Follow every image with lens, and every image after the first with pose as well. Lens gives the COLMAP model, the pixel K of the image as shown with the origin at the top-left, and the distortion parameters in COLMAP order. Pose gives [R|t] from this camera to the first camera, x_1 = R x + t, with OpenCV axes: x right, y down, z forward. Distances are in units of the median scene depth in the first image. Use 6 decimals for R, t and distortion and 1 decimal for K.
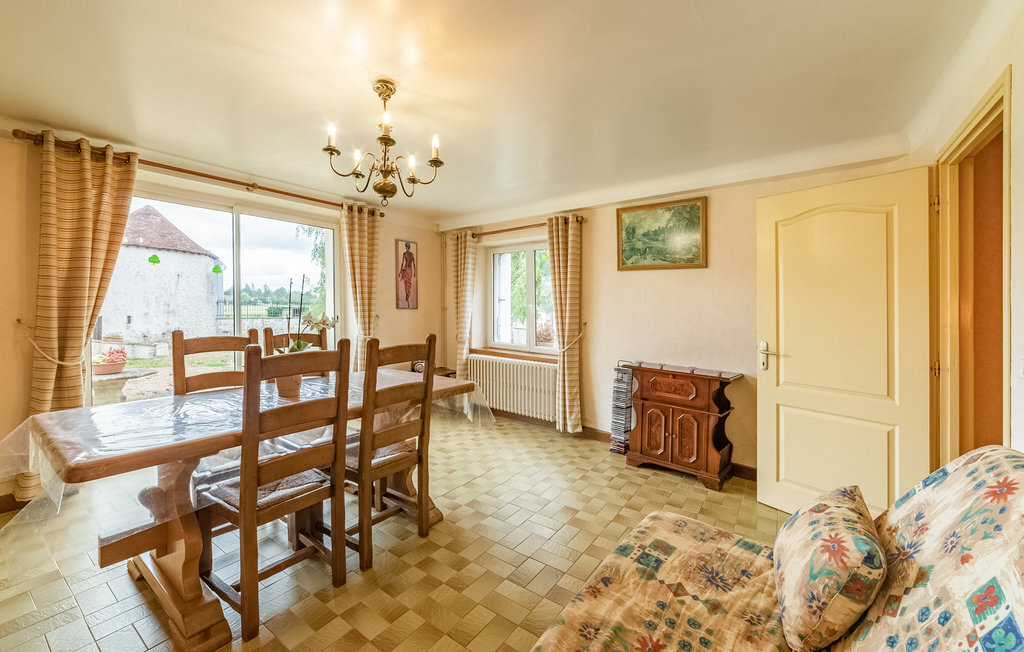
lens RADIAL K [[403.9, 0, 527.7], [0, 403.9, 309.7], [0, 0, 1]] dist [-0.017543, 0.000284]
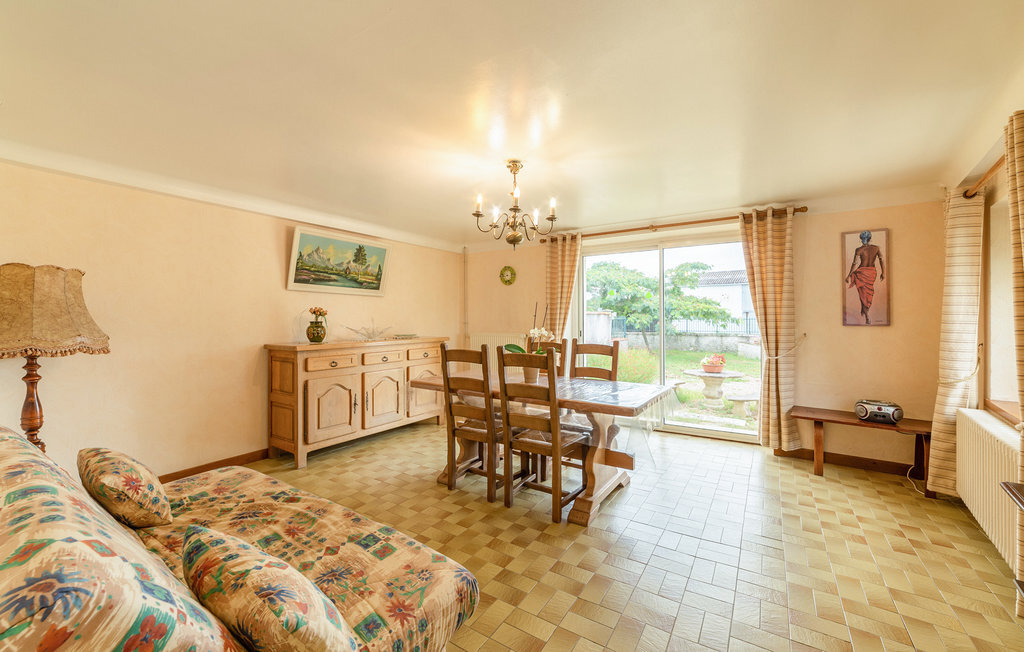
lens RADIAL K [[403.9, 0, 510.0], [0, 403.9, 320.6], [0, 0, 1]] dist [-0.017543, 0.000284]
pose [[0.030430, -0.003848, -0.999530, 1.073162], [-0.004995, 0.999980, -0.004002, -0.014761], [0.999524, 0.005115, 0.030410, 0.984194]]
